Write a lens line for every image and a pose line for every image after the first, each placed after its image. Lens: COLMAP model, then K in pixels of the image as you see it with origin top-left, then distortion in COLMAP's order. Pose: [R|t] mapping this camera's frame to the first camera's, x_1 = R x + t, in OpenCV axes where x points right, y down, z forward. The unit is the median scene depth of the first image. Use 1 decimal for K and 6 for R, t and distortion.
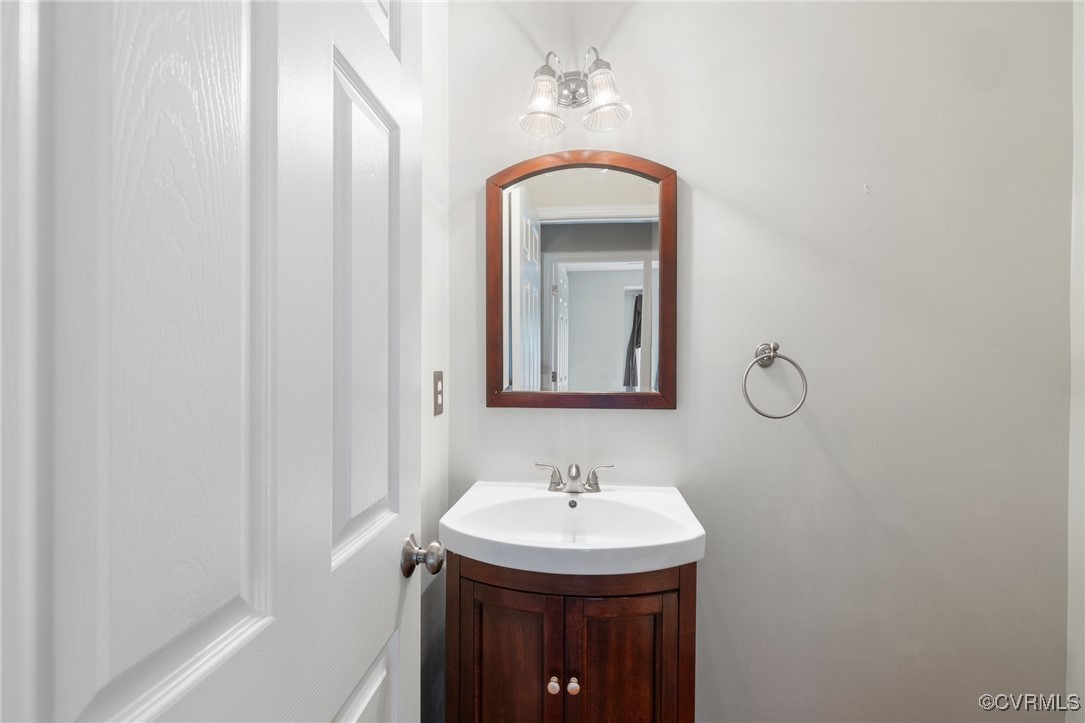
lens RADIAL K [[470.4, 0, 541.3], [0, 470.4, 359.7], [0, 0, 1]] dist [-0.000786, -0.000110]
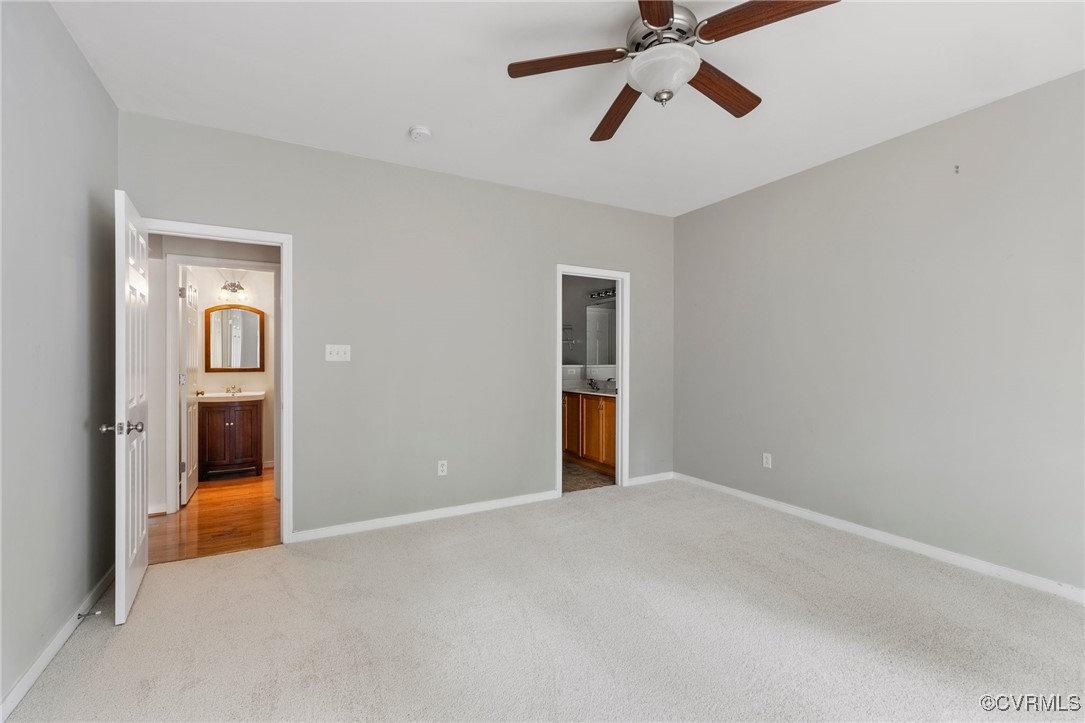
lens RADIAL K [[470.4, 0, 542.8], [0, 470.4, 360.6], [0, 0, 1]] dist [-0.000786, -0.000110]
pose [[0.820478, -0.003623, 0.571666, -0.053975], [0.005254, 0.999985, -0.001203, 0.028893], [-0.571654, 0.003990, 0.820485, -3.557391]]
